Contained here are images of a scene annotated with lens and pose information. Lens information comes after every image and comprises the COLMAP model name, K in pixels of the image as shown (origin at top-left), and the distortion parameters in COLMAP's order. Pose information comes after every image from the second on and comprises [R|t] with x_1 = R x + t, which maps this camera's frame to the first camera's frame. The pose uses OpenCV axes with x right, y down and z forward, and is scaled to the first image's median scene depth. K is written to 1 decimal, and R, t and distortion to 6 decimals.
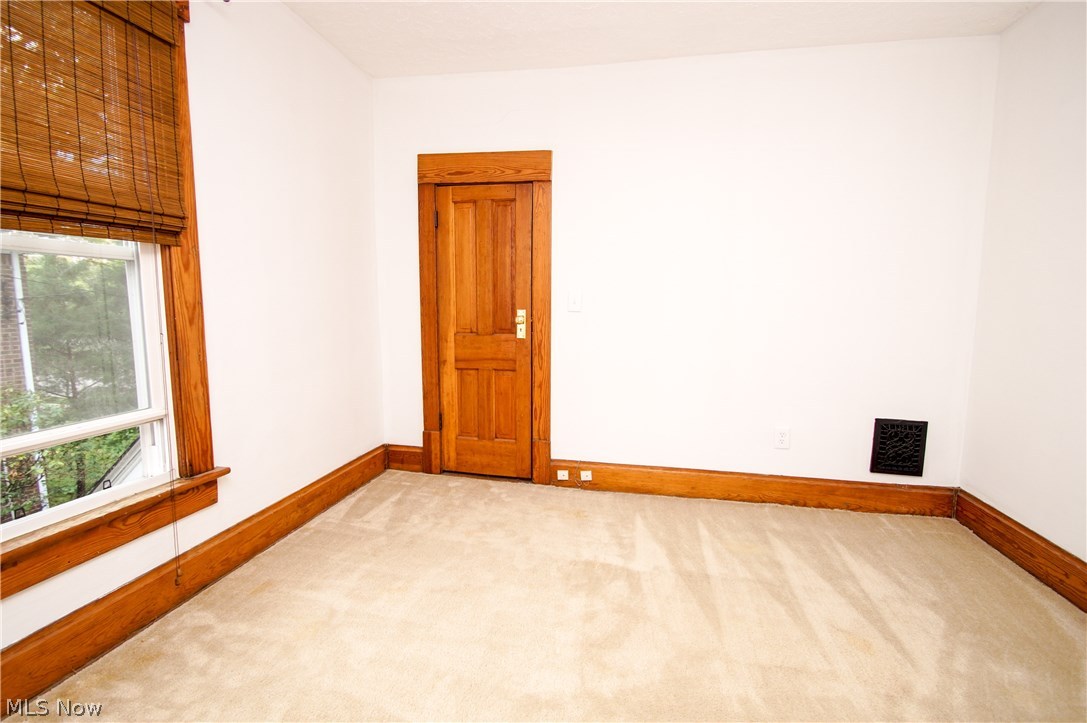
lens RADIAL K [[514.4, 0, 543.5], [0, 514.4, 361.5], [0, 0, 1]] dist [0.002413, -0.011169]
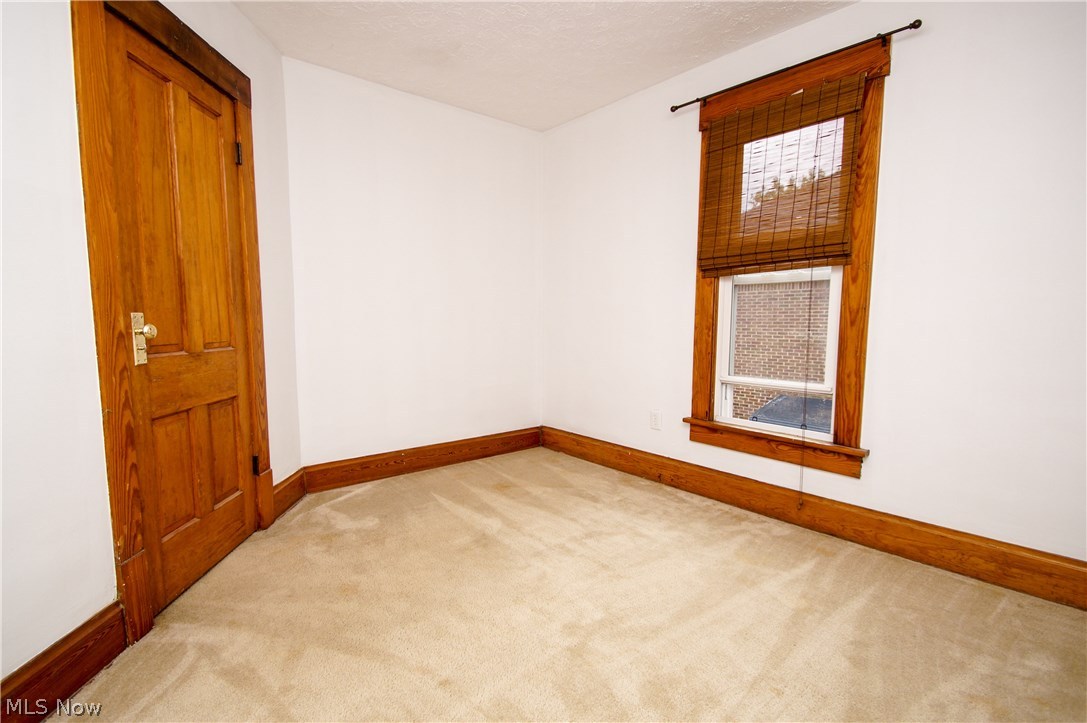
lens RADIAL K [[514.4, 0, 543.5], [0, 514.4, 361.5], [0, 0, 1]] dist [0.002413, -0.011169]
pose [[-0.624775, 0.047363, -0.779367, 0.770728], [-0.098926, 0.985313, 0.139182, -0.086183], [0.774513, 0.164057, -0.610913, 1.202593]]
